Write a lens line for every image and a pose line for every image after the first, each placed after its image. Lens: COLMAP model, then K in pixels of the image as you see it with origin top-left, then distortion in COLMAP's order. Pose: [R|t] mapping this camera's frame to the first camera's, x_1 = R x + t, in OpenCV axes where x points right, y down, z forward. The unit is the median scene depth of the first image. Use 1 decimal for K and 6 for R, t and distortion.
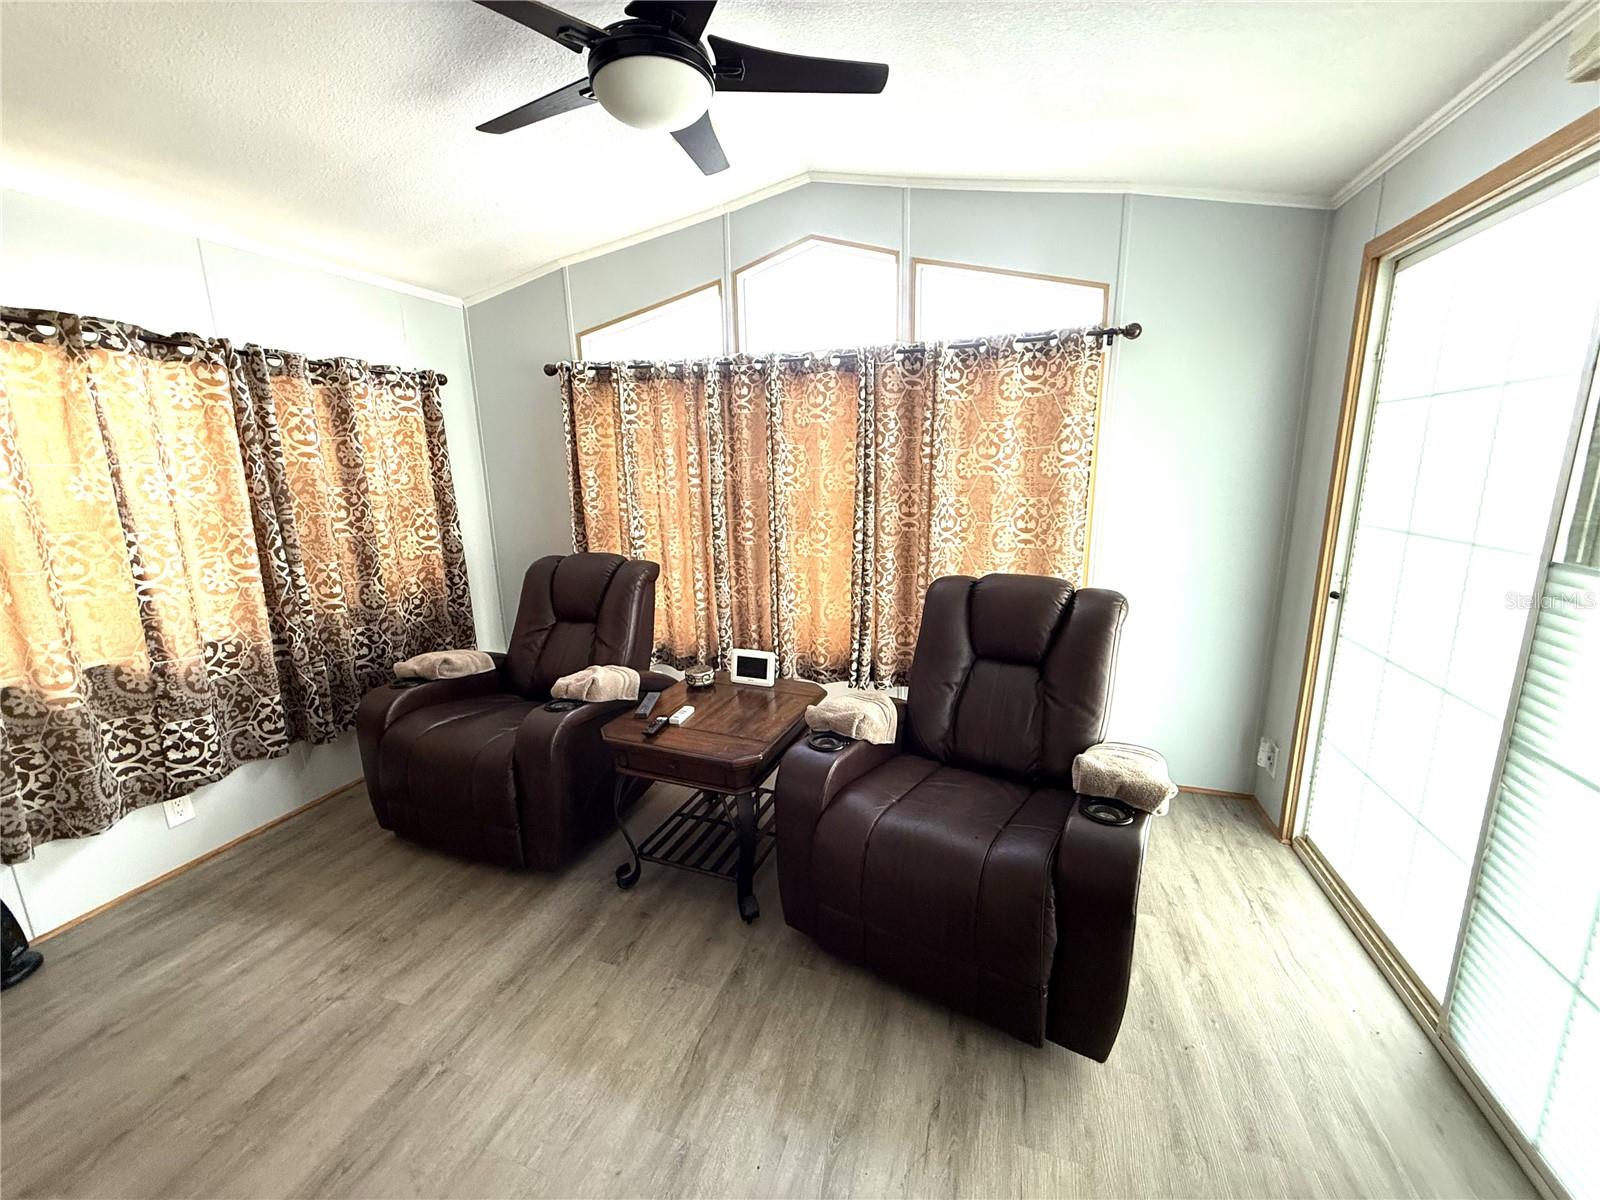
lens RADIAL K [[644.0, 0, 800.0], [0, 644.0, 600.0], [0, 0, 1]] dist [0.000998, 0.000138]
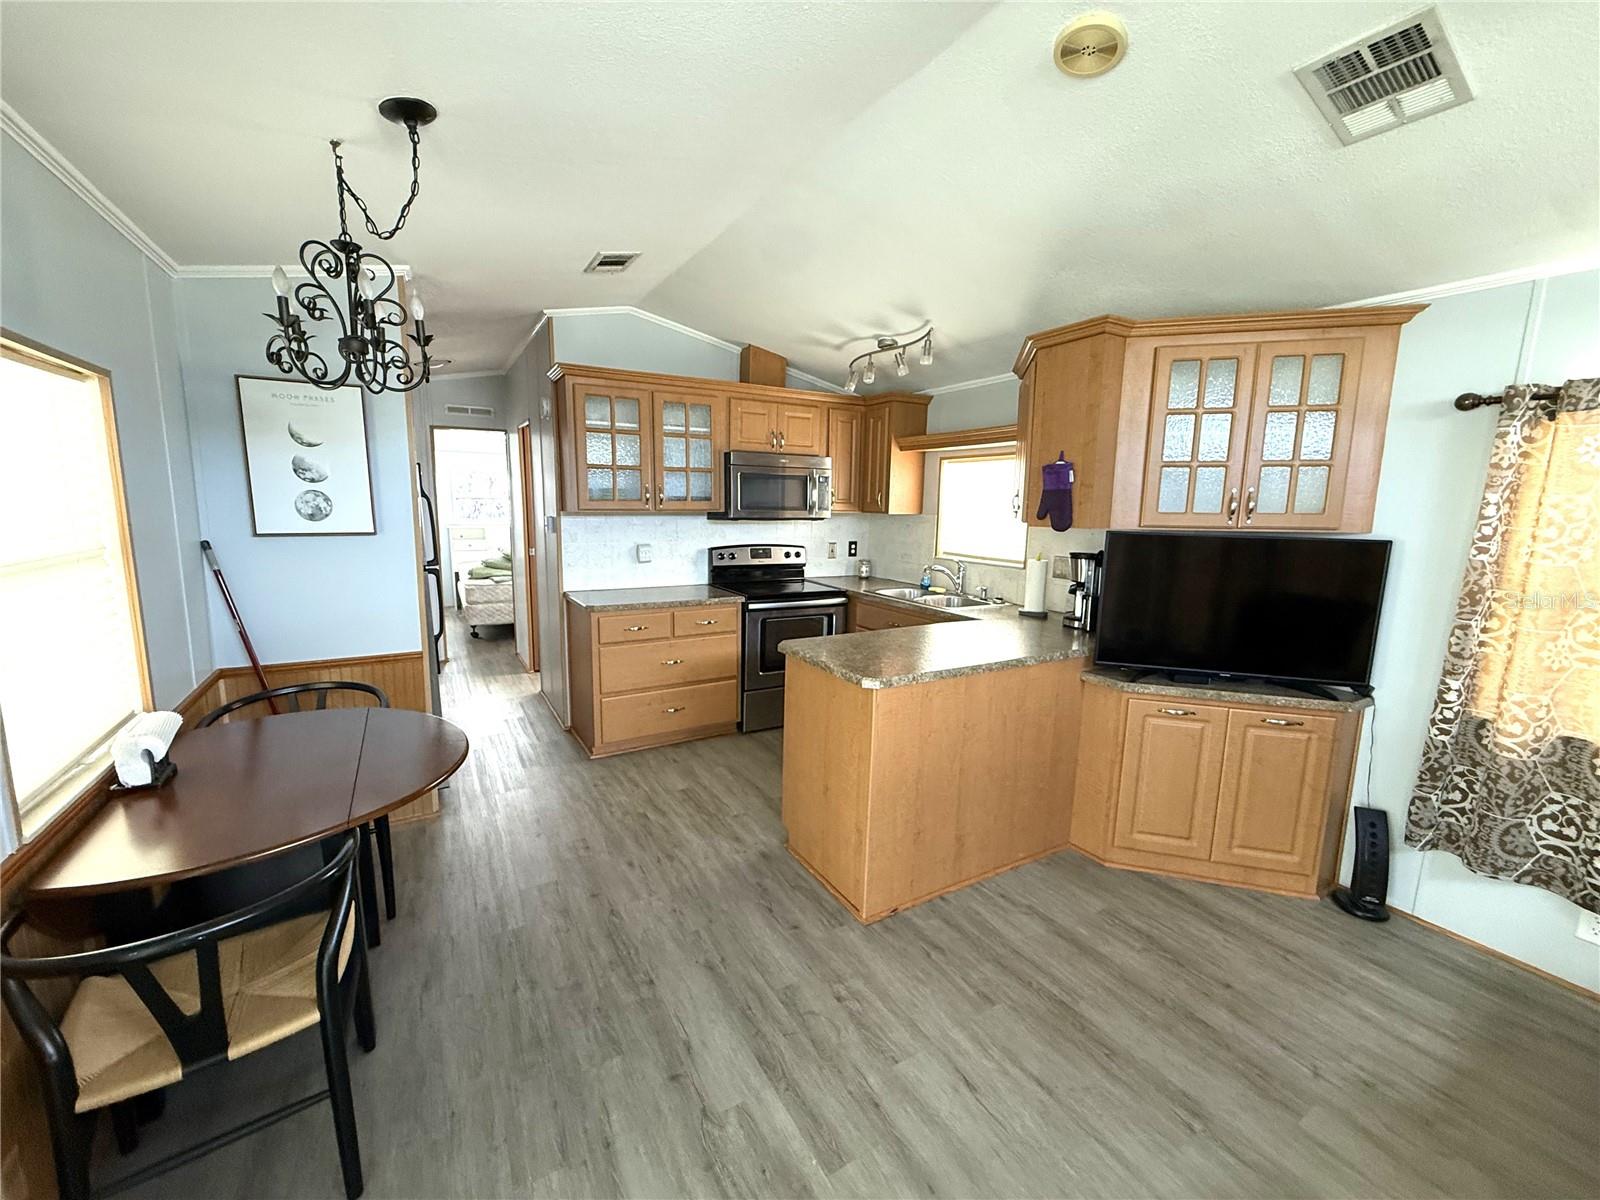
lens RADIAL K [[645.7, 0, 800.0], [0, 645.7, 600.0], [0, 0, 1]] dist [-0.000202, -0.000017]
pose [[-0.689887, 0.093726, -0.717825, 0.390707], [-0.170738, 0.942543, 0.287160, -0.171881], [0.703495, 0.320668, -0.634245, 0.730280]]
